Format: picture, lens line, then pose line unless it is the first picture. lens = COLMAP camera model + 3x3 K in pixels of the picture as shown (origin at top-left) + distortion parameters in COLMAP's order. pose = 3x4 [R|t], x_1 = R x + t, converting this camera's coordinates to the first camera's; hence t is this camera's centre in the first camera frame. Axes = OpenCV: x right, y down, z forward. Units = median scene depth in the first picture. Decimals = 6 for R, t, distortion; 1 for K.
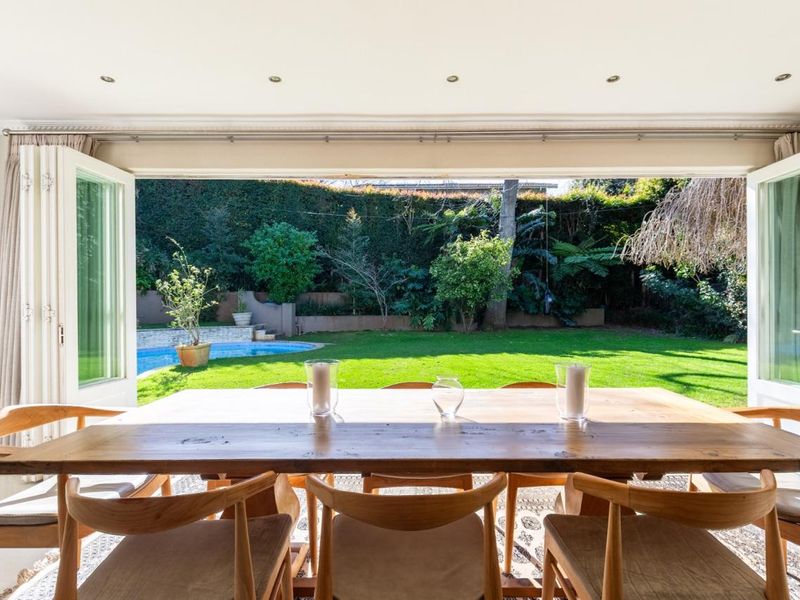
lens RADIAL K [[431.0, 0, 399.6], [0, 431.0, 285.0], [0, 0, 1]] dist [-0.002776, 0.000162]
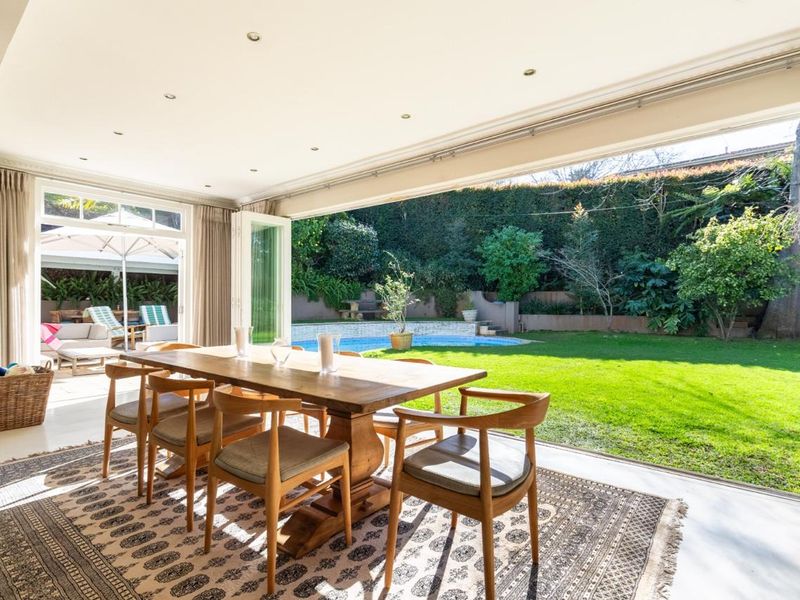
lens RADIAL K [[431.0, 0, 399.6], [0, 431.0, 285.0], [0, 0, 1]] dist [-0.002776, 0.000162]
pose [[0.765060, -0.024651, -0.643488, 0.212051], [0.023128, 0.999674, -0.010799, 0.005515], [0.643544, -0.006621, 0.765380, 0.007143]]
